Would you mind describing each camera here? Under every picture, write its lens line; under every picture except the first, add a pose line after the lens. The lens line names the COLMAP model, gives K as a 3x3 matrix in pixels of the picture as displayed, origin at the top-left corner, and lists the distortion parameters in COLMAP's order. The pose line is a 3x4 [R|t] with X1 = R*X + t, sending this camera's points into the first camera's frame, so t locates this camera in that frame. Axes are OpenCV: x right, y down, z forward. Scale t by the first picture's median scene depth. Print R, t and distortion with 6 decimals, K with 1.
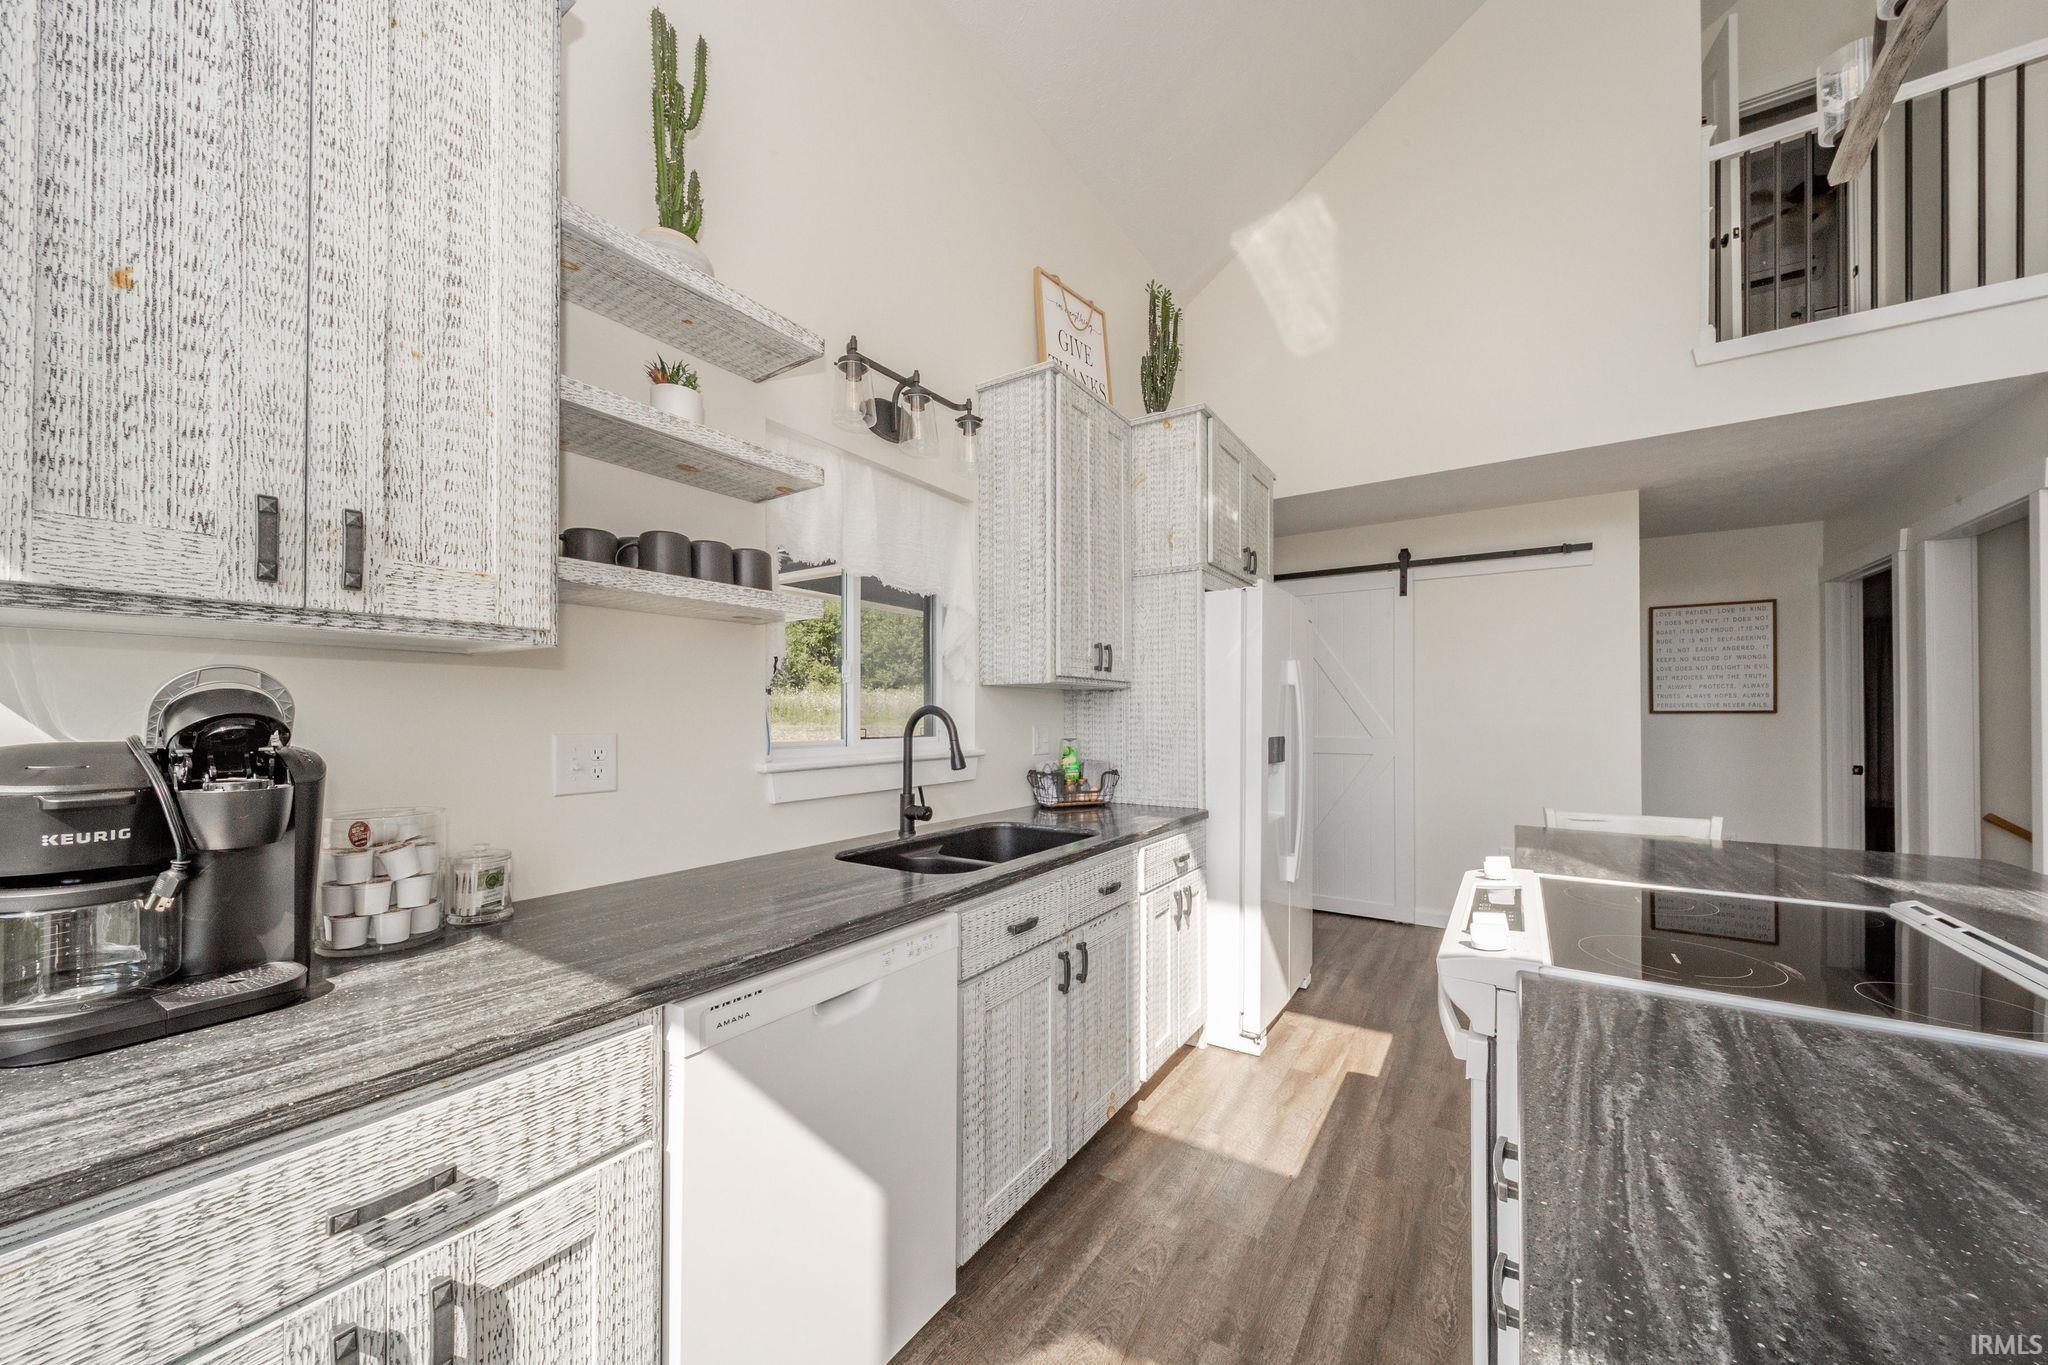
lens RADIAL K [[733.1, 0, 997.7], [0, 733.1, 707.6], [0, 0, 1]] dist [0.000671, -0.000464]
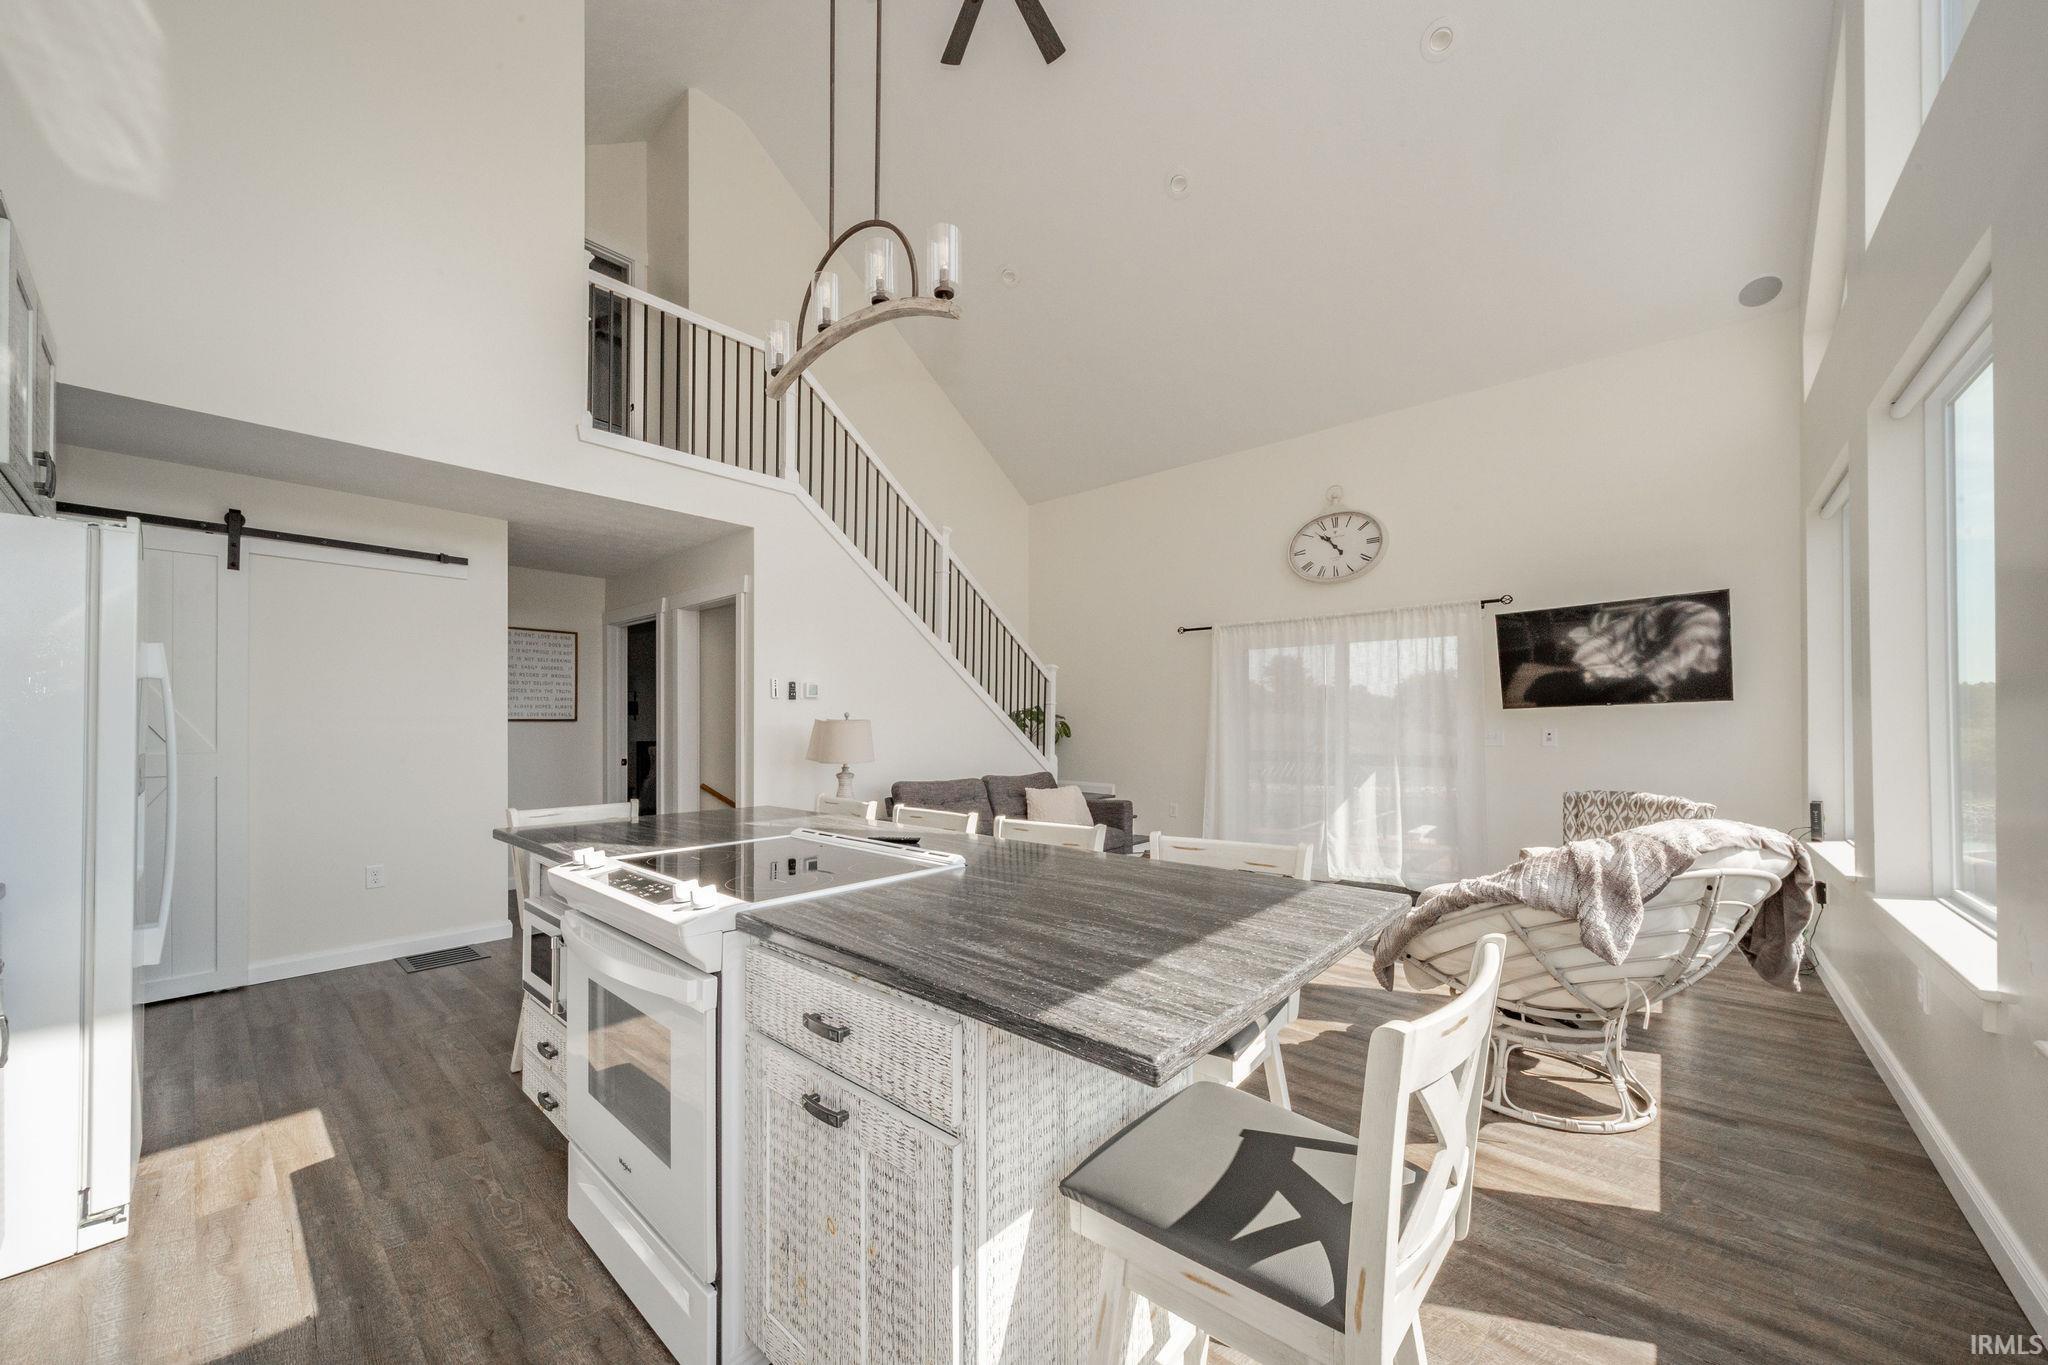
lens RADIAL K [[733.1, 0, 1028.6], [0, 733.1, 718.5], [0, 0, 1]] dist [0.000671, -0.000464]
pose [[0.119604, 0.006443, 0.992801, -0.184099], [-0.010994, 0.999926, -0.005165, 0.000974], [-0.992761, -0.010298, 0.119666, 0.103164]]
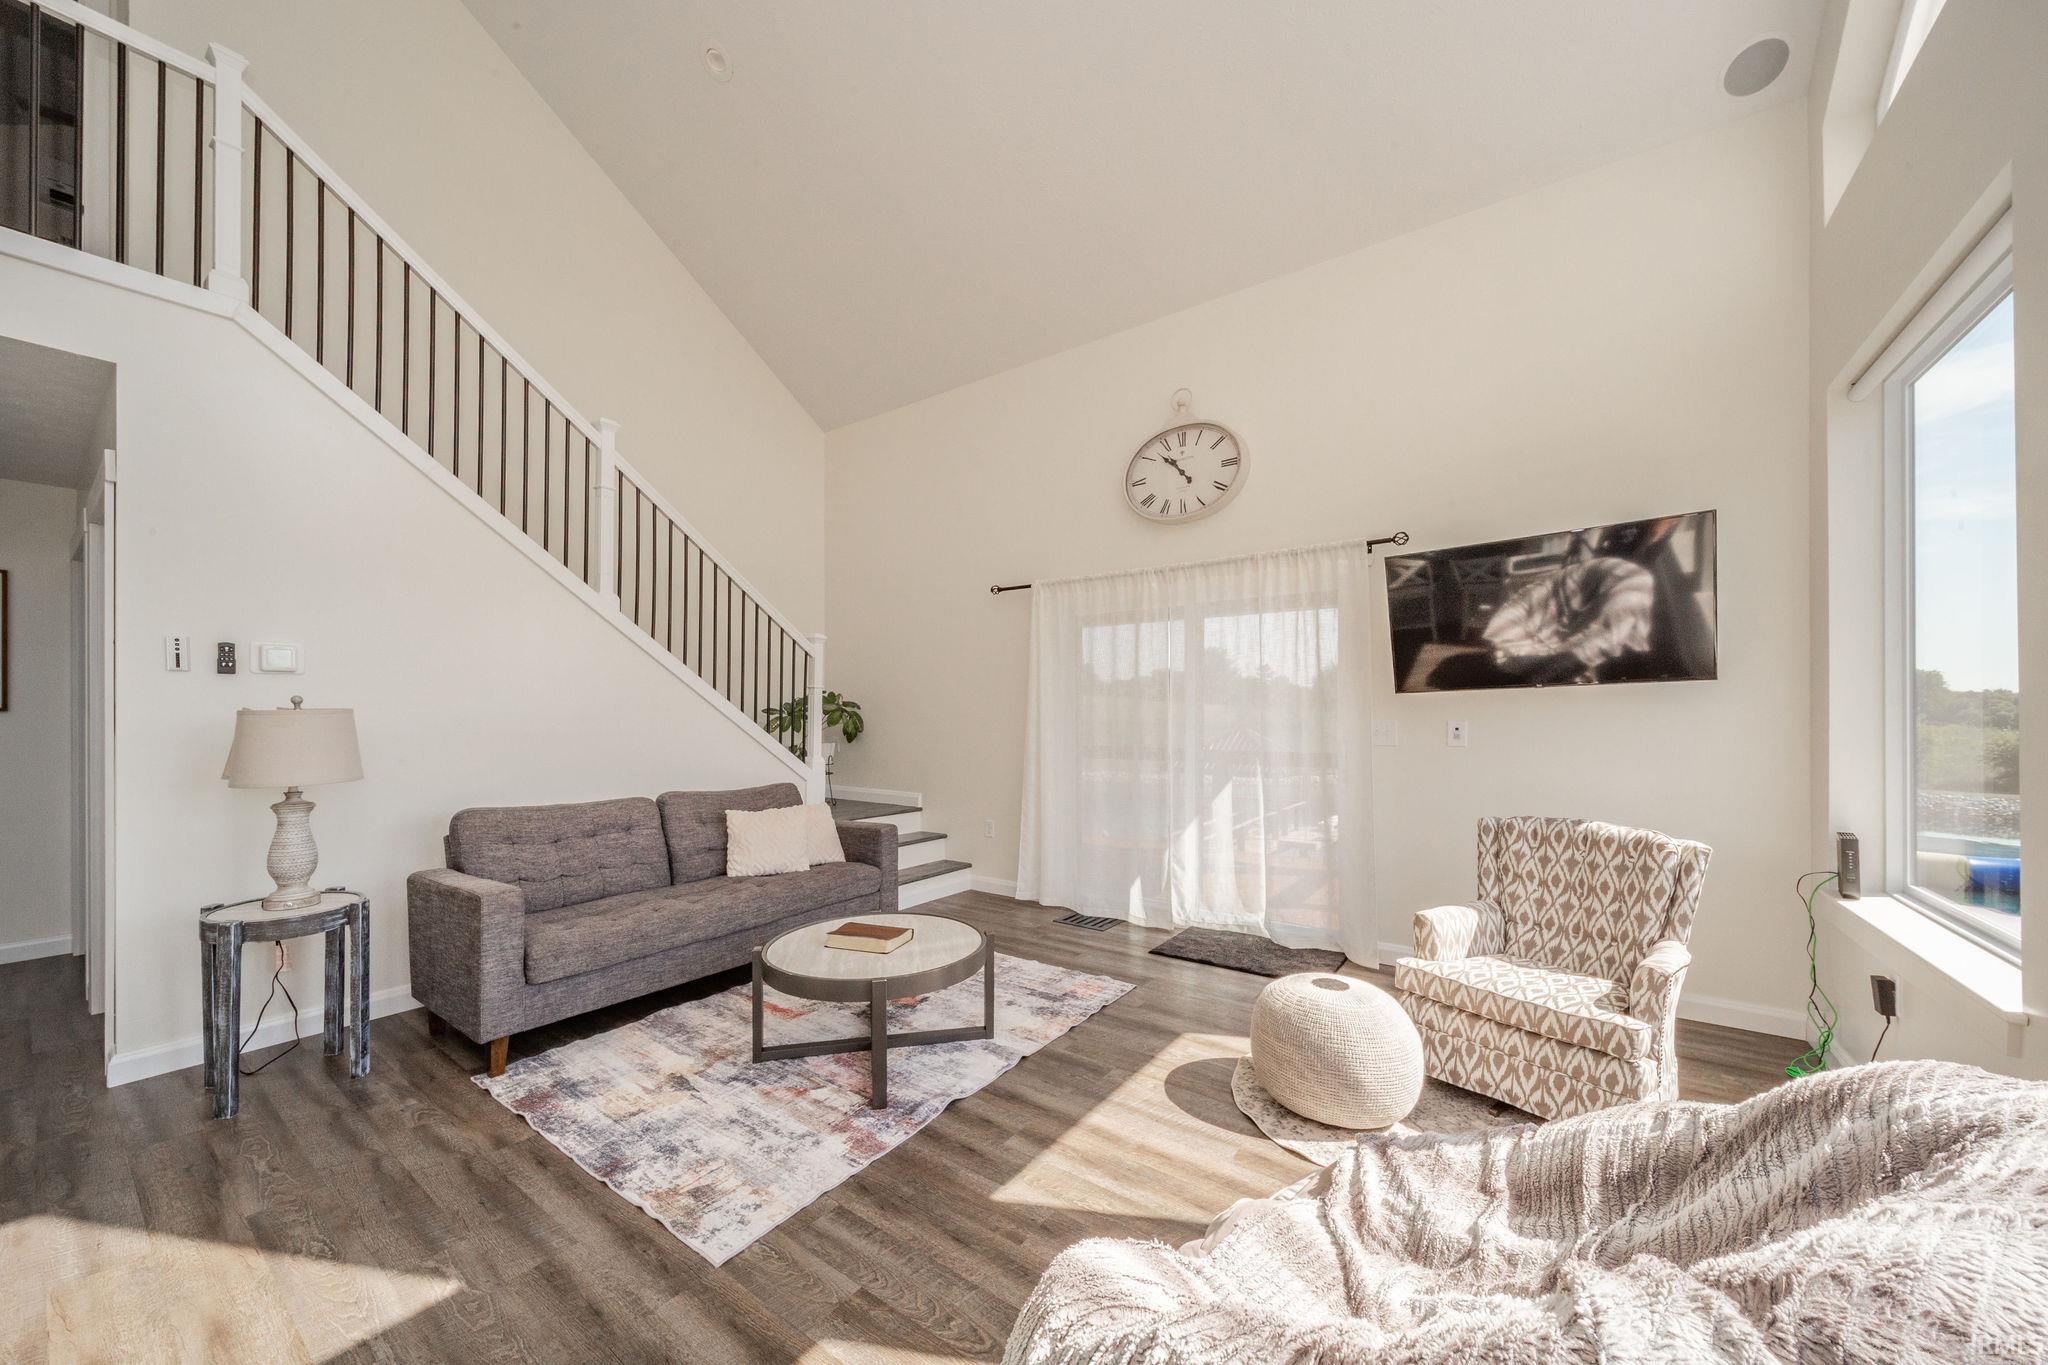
lens RADIAL K [[733.1, 0, 1034.0], [0, 733.1, 712.0], [0, 0, 1]] dist [0.000671, -0.000464]
pose [[0.021951, 0.002071, 0.999757, 0.455892], [-0.010433, 0.999944, -0.001843, -0.003261], [-0.999705, -0.010390, 0.021971, -0.238070]]
